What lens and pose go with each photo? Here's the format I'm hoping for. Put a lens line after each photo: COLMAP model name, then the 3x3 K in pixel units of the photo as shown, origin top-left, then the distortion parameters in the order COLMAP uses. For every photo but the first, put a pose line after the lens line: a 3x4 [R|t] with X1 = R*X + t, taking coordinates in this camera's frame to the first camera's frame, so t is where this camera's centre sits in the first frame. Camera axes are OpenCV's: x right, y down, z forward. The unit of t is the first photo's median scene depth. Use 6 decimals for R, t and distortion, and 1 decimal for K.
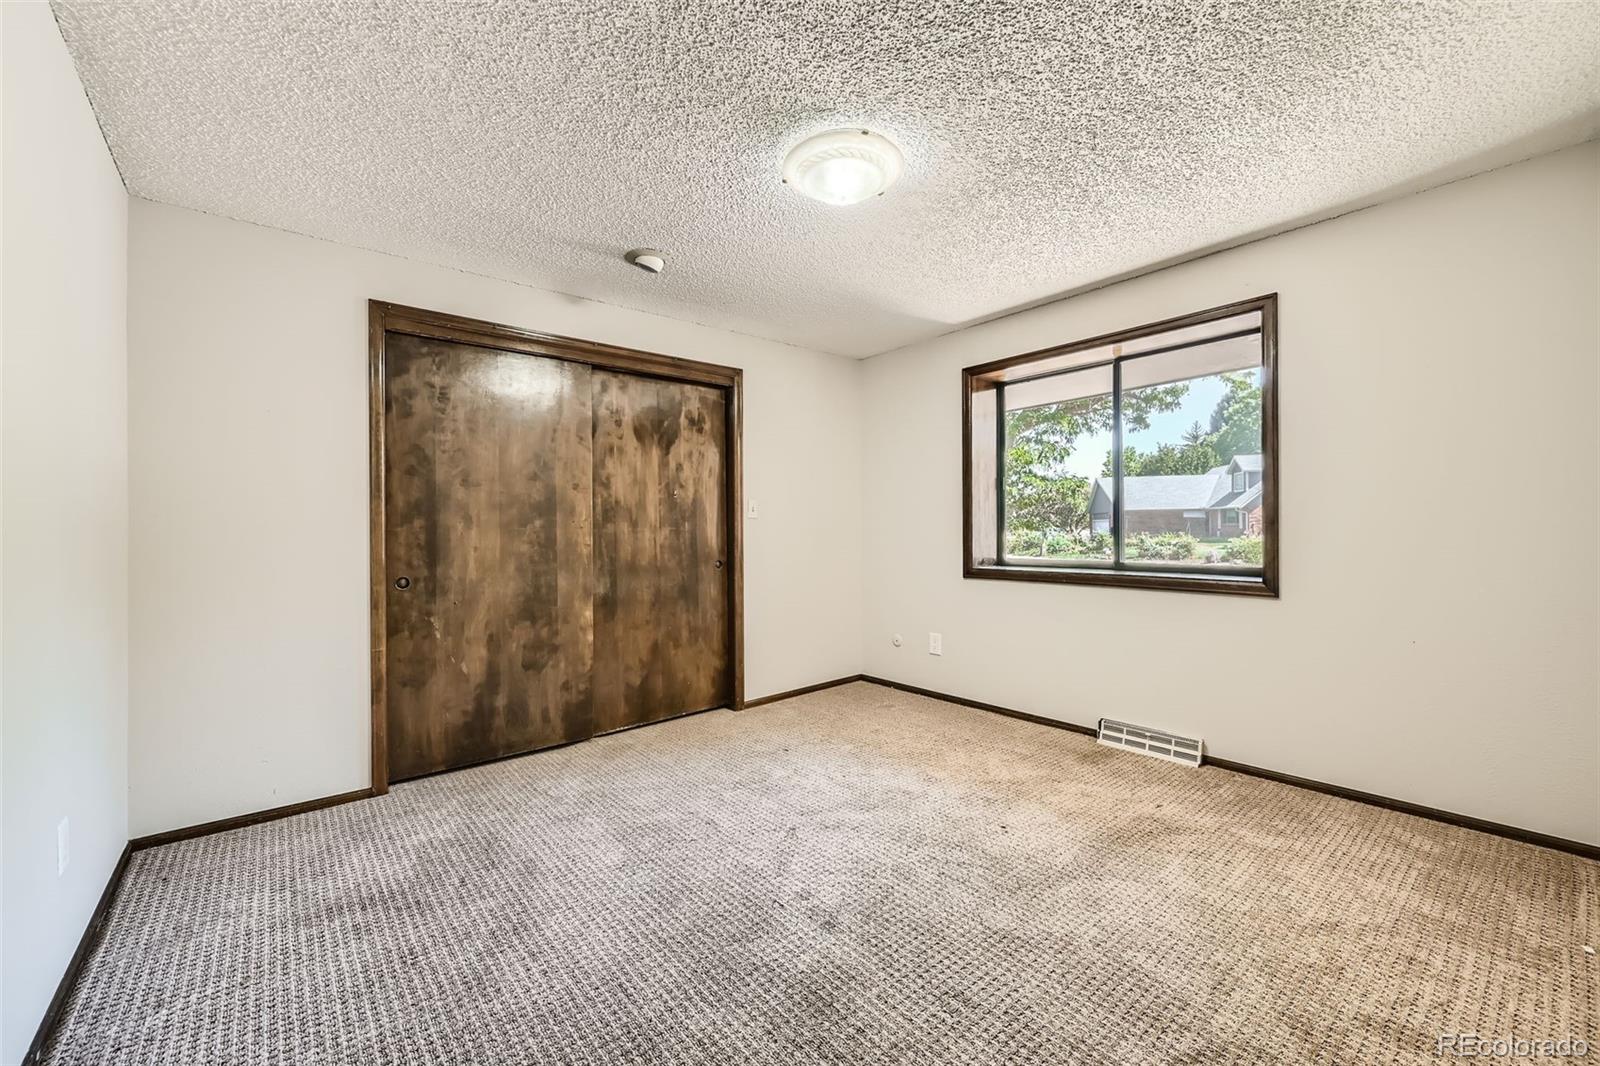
lens RADIAL K [[637.9, 0, 802.1], [0, 637.9, 535.1], [0, 0, 1]] dist [0.000041, -0.000198]
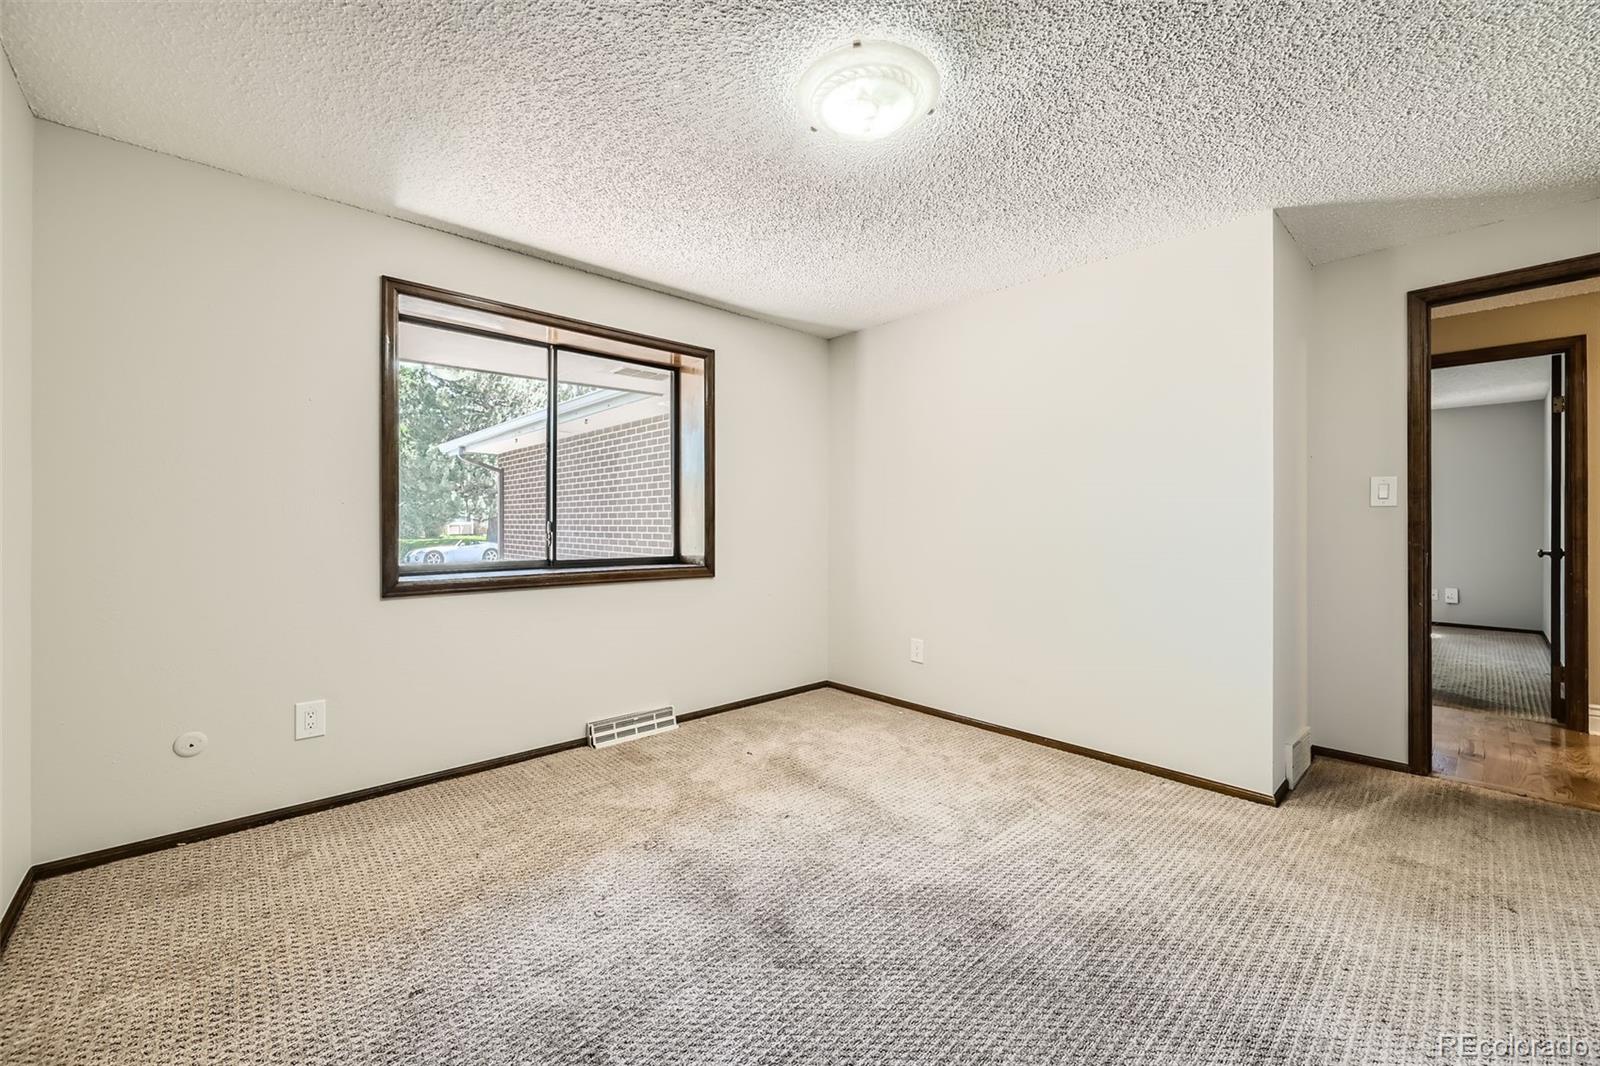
lens RADIAL K [[637.9, 0, 802.9], [0, 637.9, 525.0], [0, 0, 1]] dist [0.000041, -0.000198]
pose [[-0.052748, 0.010051, 0.998557, -0.547061], [0.009064, 0.999913, -0.009586, 0.004080], [-0.998567, 0.008545, -0.052834, 0.798602]]
